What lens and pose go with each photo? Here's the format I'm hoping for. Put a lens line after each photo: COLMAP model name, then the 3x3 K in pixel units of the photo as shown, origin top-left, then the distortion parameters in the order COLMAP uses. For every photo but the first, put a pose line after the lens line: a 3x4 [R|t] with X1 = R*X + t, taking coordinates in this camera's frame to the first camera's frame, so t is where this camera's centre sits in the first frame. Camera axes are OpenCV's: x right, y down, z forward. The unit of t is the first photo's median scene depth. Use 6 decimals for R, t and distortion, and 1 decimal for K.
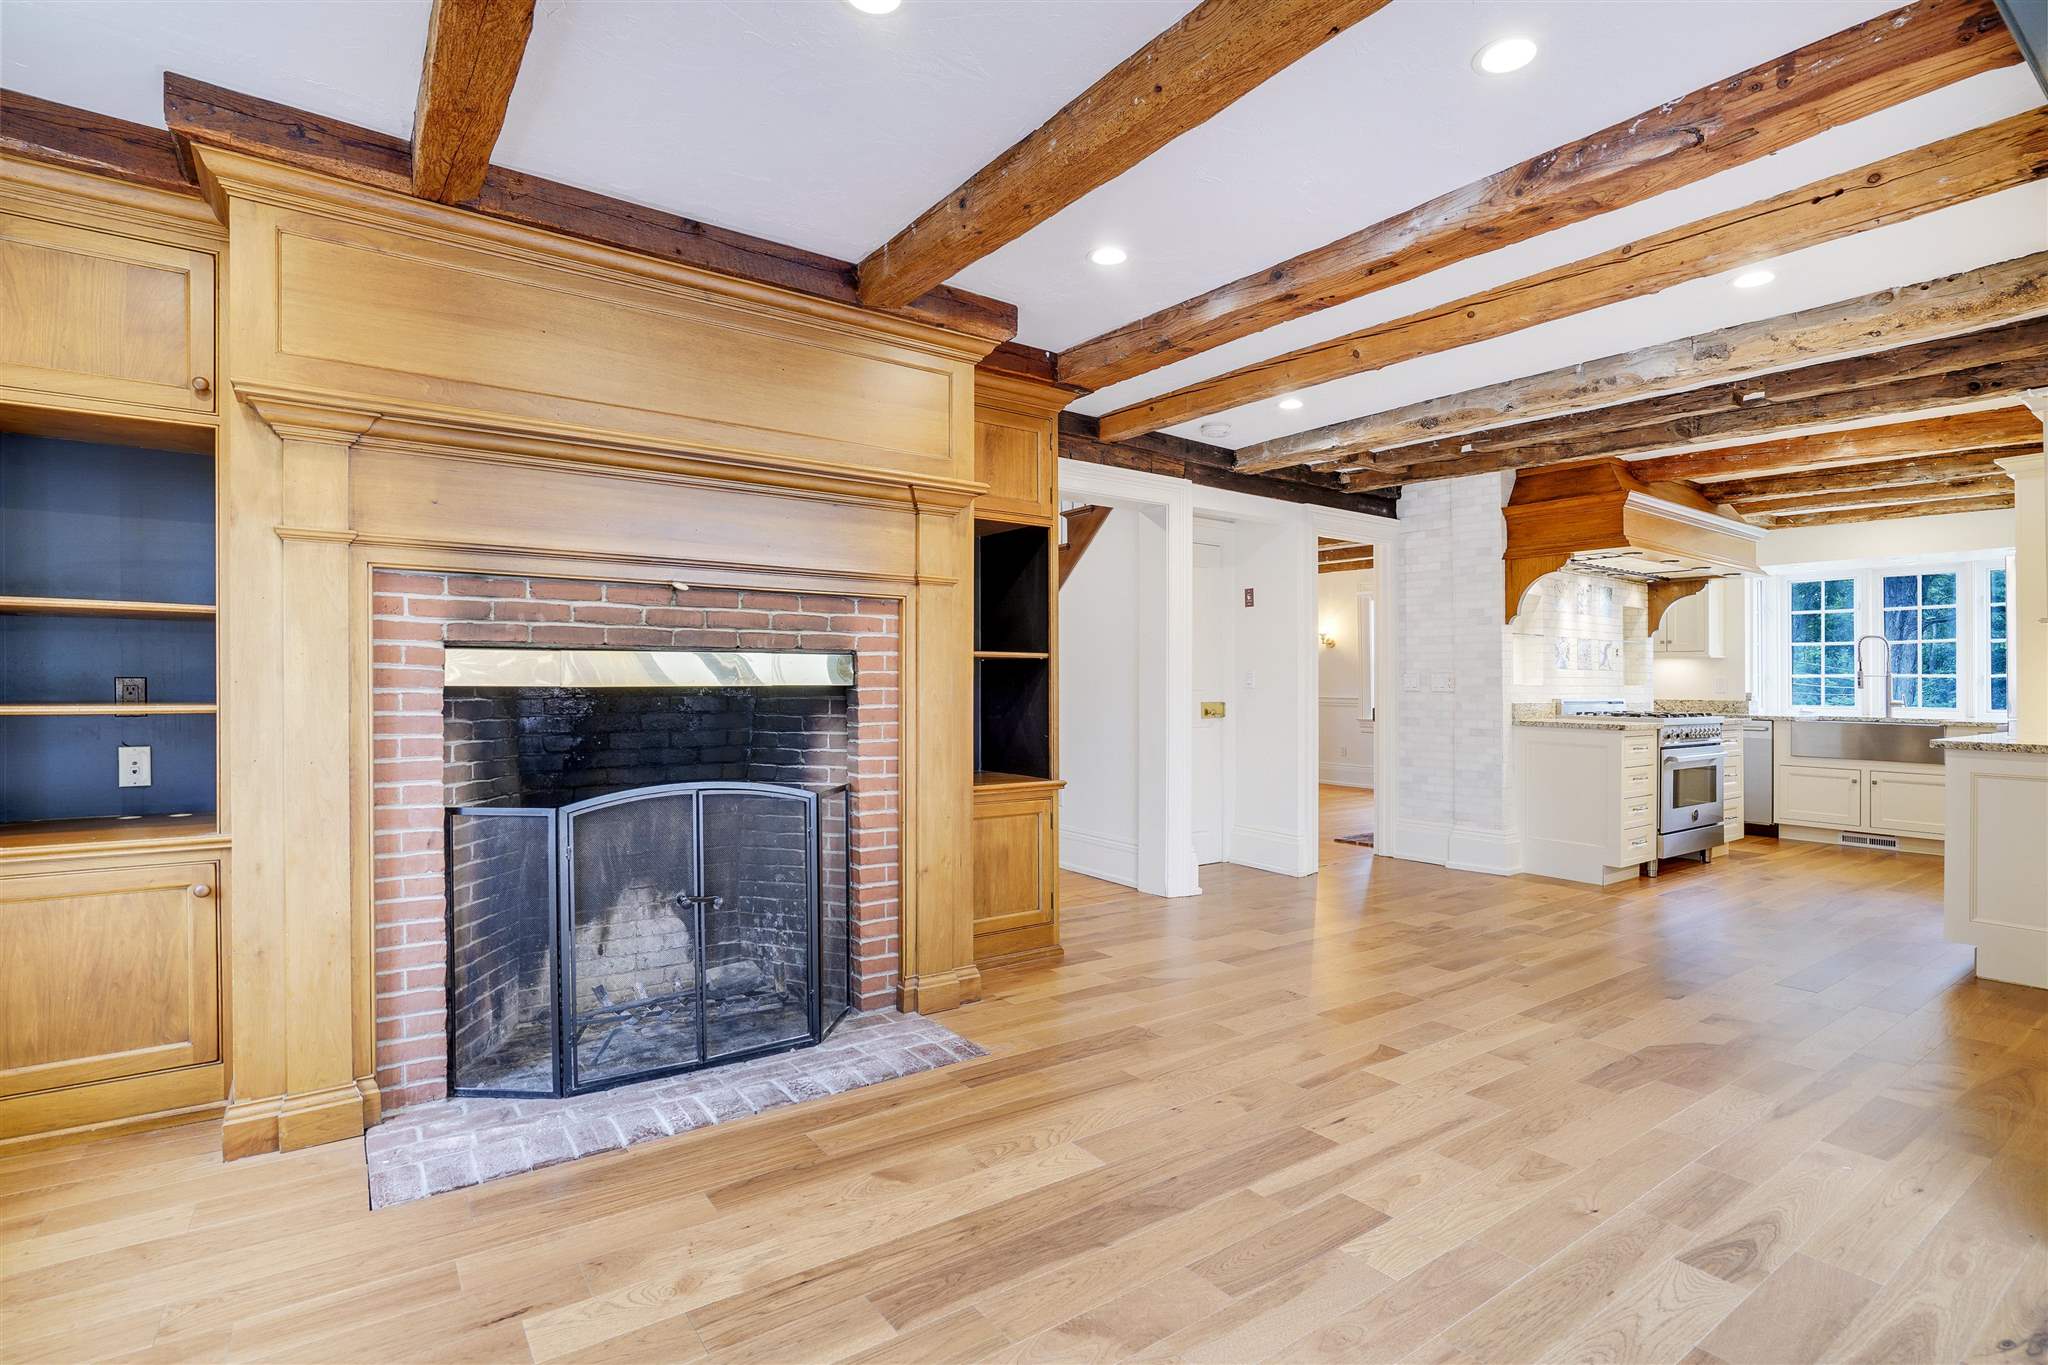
lens RADIAL K [[1001.6, 0, 1018.6], [0, 1001.6, 676.7], [0, 0, 1]] dist [-0.036782, 0.001277]
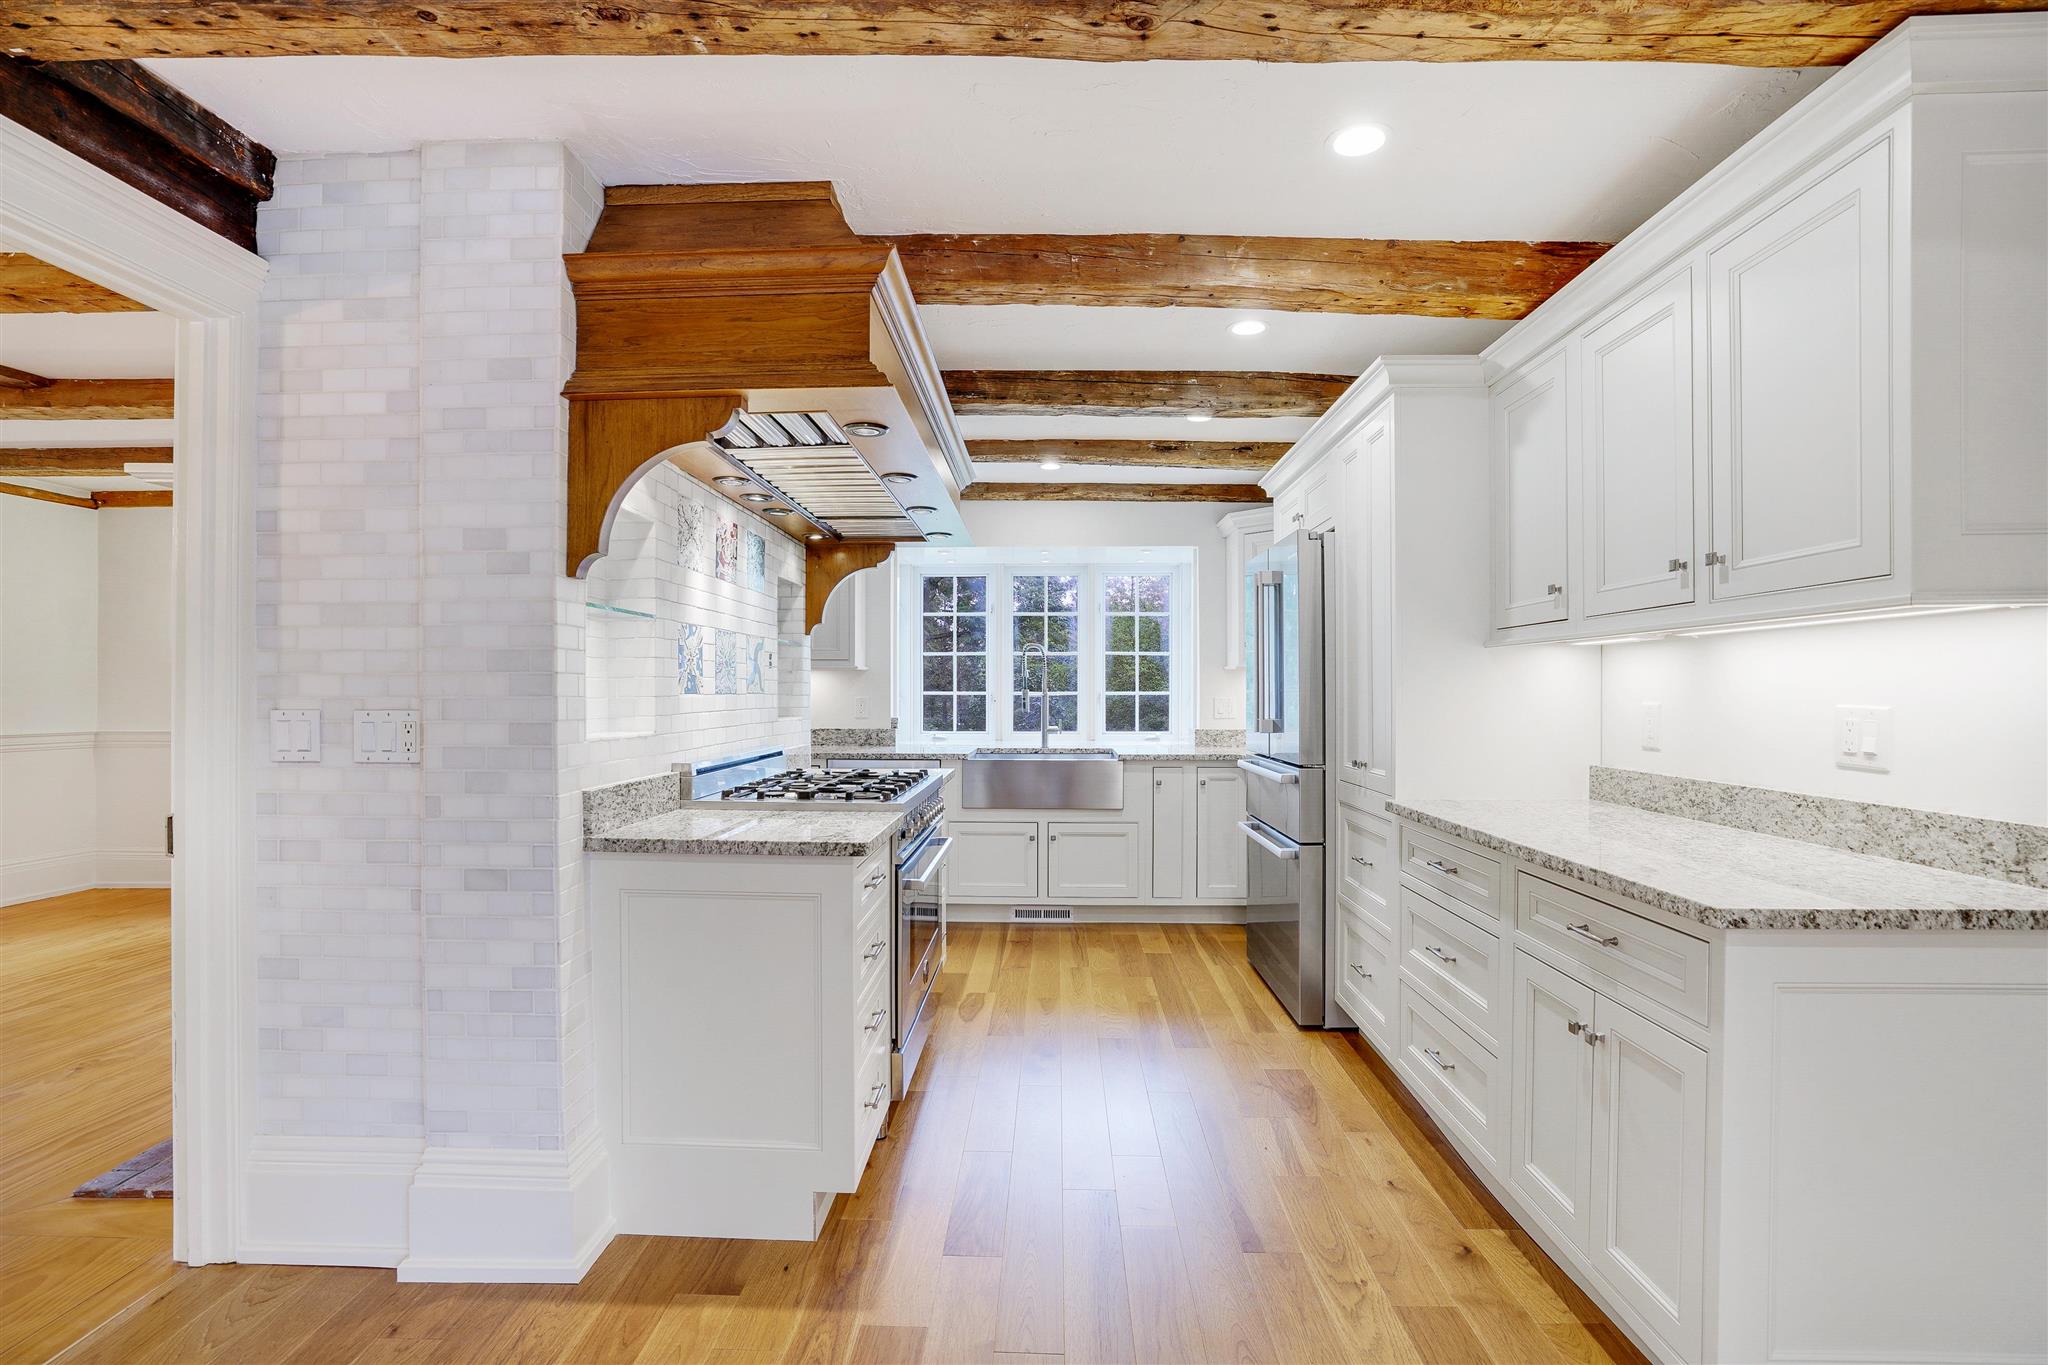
lens RADIAL K [[1001.6, 0, 1023.4], [0, 1001.6, 684.0], [0, 0, 1]] dist [-0.036782, 0.001277]
pose [[0.627030, 0.002341, 0.778991, 0.294069], [-0.004572, 0.999989, 0.000674, -0.013652], [-0.778981, -0.003984, 0.627034, 0.604847]]
